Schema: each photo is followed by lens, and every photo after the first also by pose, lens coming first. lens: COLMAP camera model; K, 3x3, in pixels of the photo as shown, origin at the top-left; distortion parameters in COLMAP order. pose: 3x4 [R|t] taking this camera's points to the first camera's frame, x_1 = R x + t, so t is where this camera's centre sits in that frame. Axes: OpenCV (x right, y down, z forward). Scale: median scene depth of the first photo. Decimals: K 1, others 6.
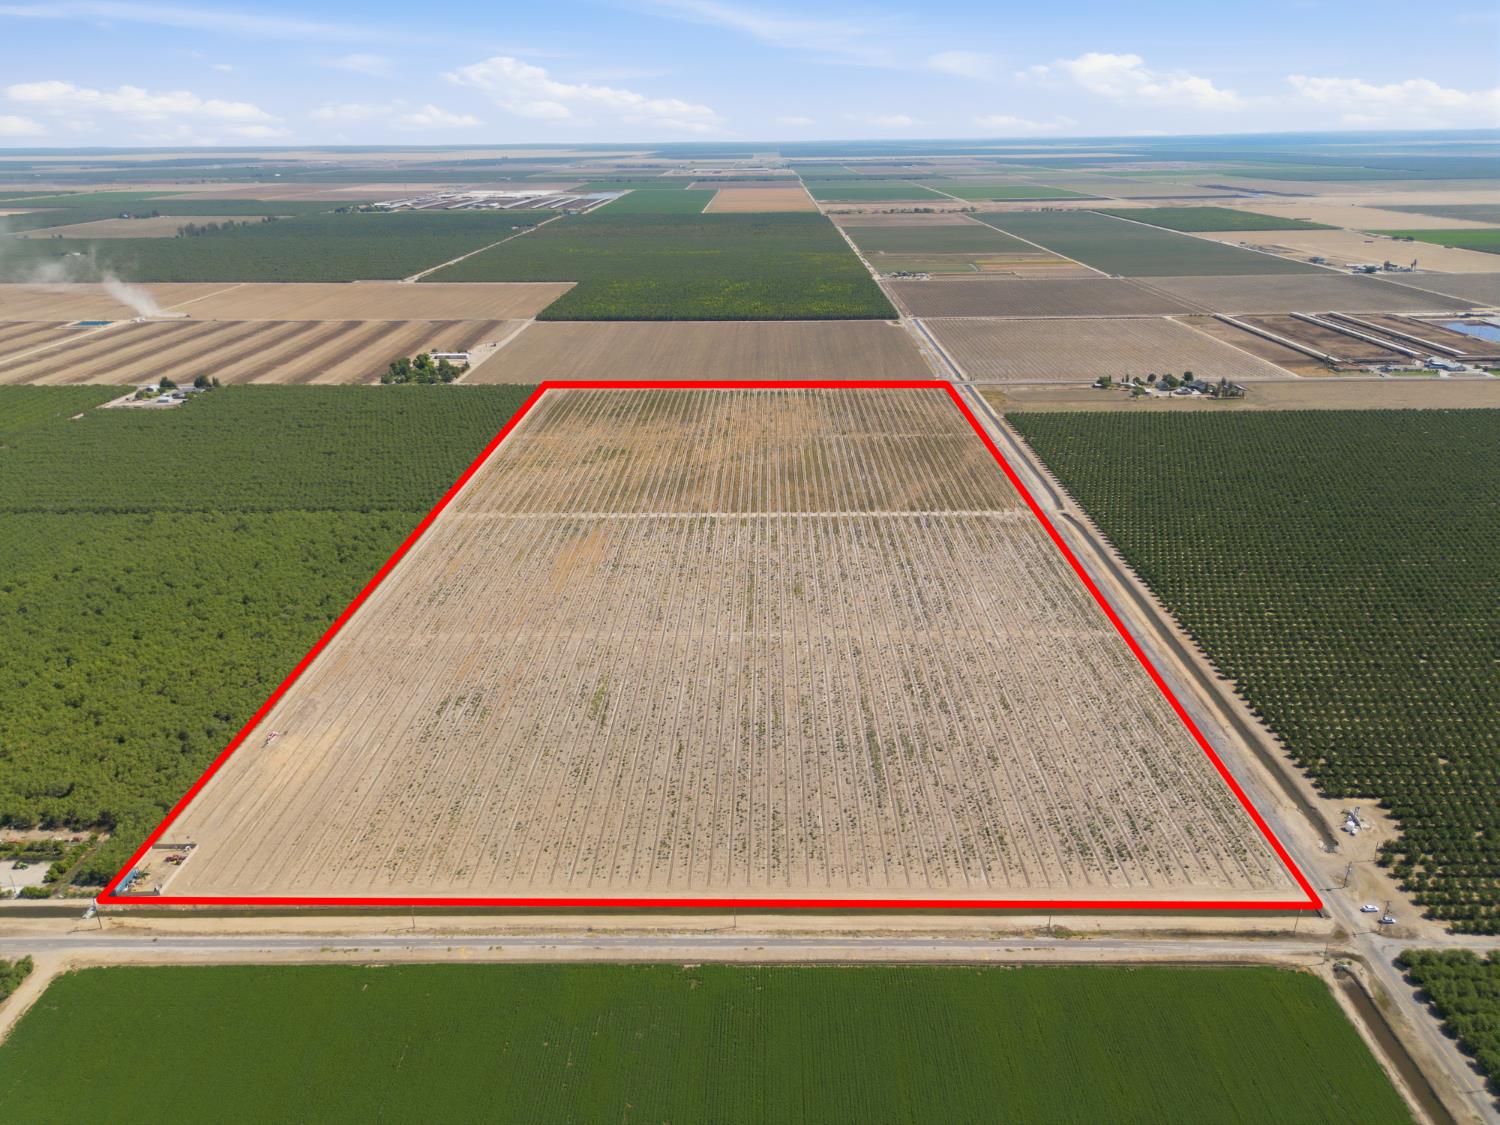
lens RADIAL K [[1062.7, 0, 752.1], [0, 1062.7, 570.6], [0, 0, 1]] dist [0.060737, -0.059300]
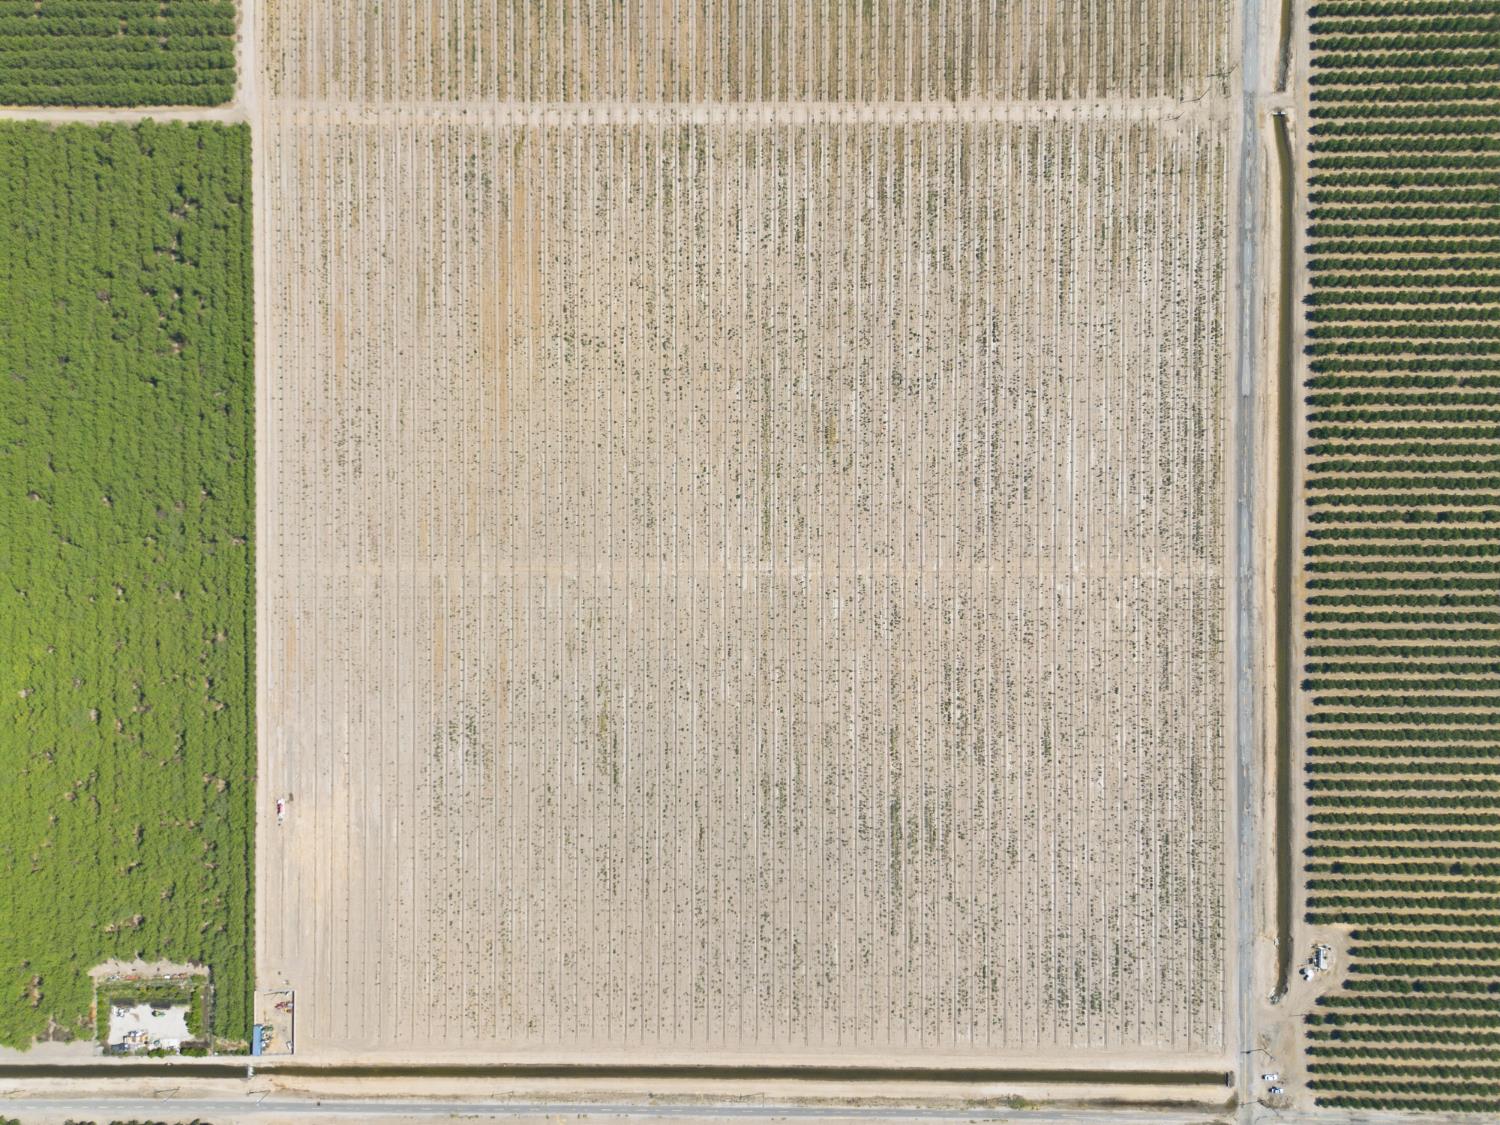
lens RADIAL K [[1062.7, 0, 737.7], [0, 1062.7, 577.3], [0, 0, 1]] dist [0.060737, -0.059300]
pose [[0.999887, -0.013393, -0.006824, -0.023416], [0.011286, 0.369057, 0.929338, -0.848449], [-0.009928, -0.929310, 0.369166, 0.855739]]
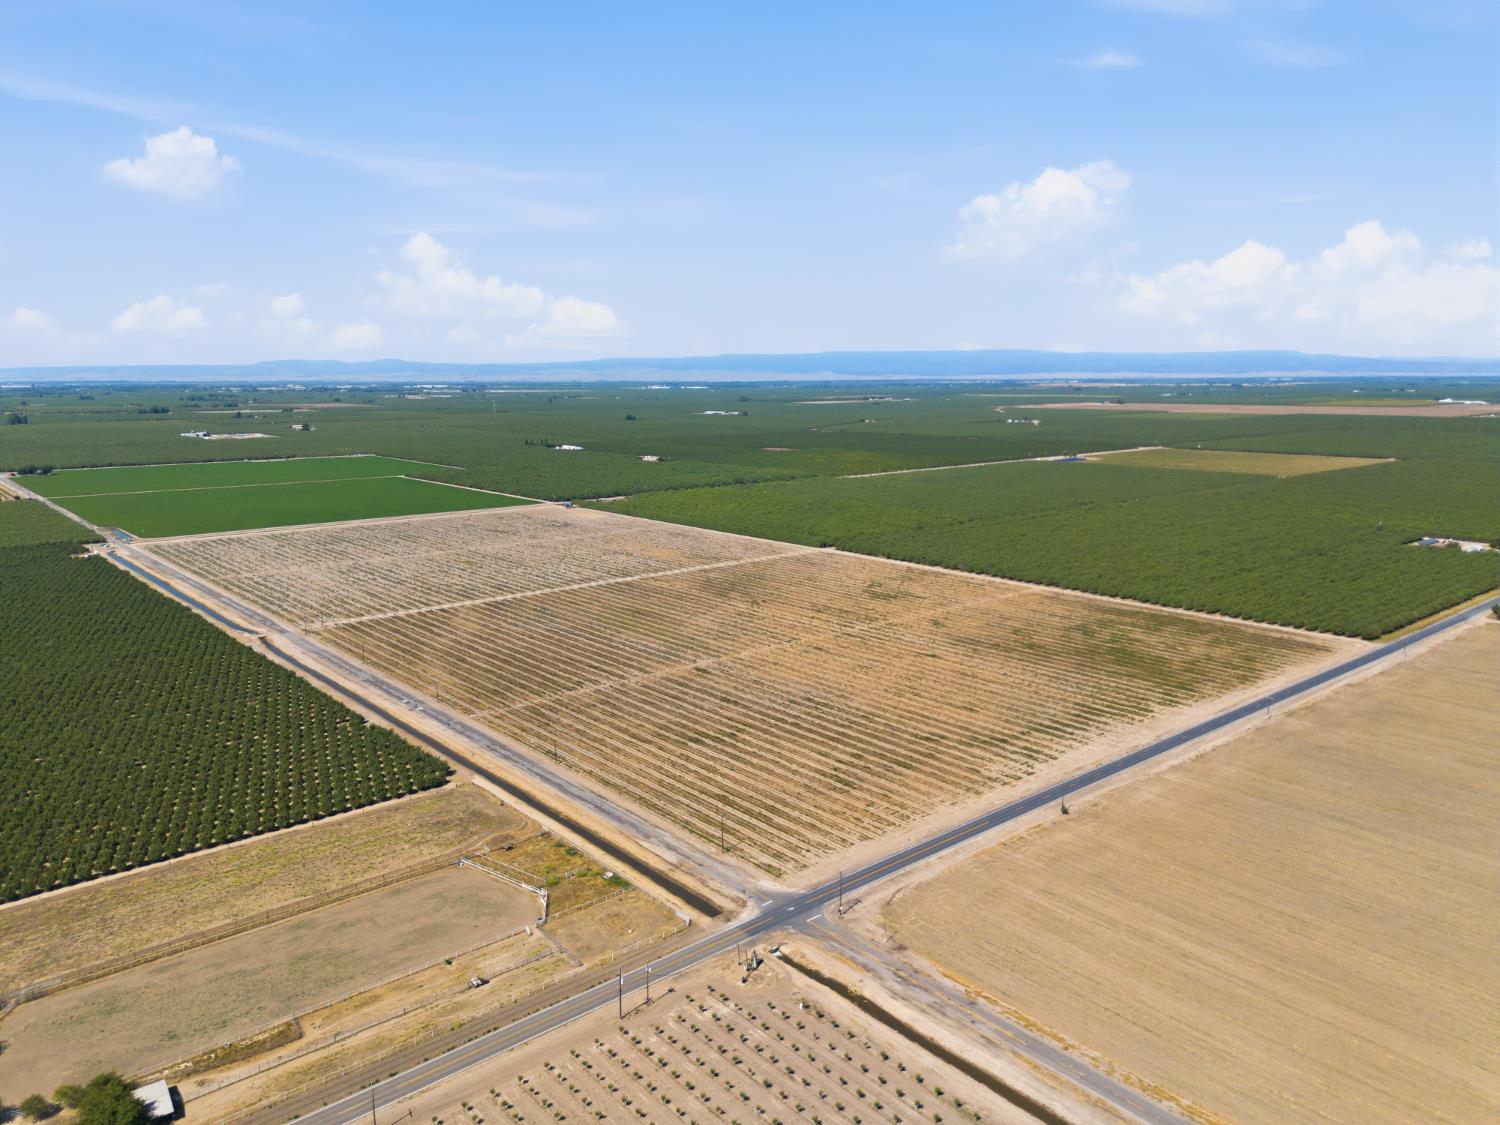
lens RADIAL K [[1062.7, 0, 757.9], [0, 1062.7, 568.9], [0, 0, 1]] dist [0.060737, -0.059300]
pose [[-0.746908, 0.132935, -0.651504, 0.848488], [-0.239914, 0.859931, 0.450510, -0.876723], [0.620137, 0.492795, -0.610396, 2.726977]]
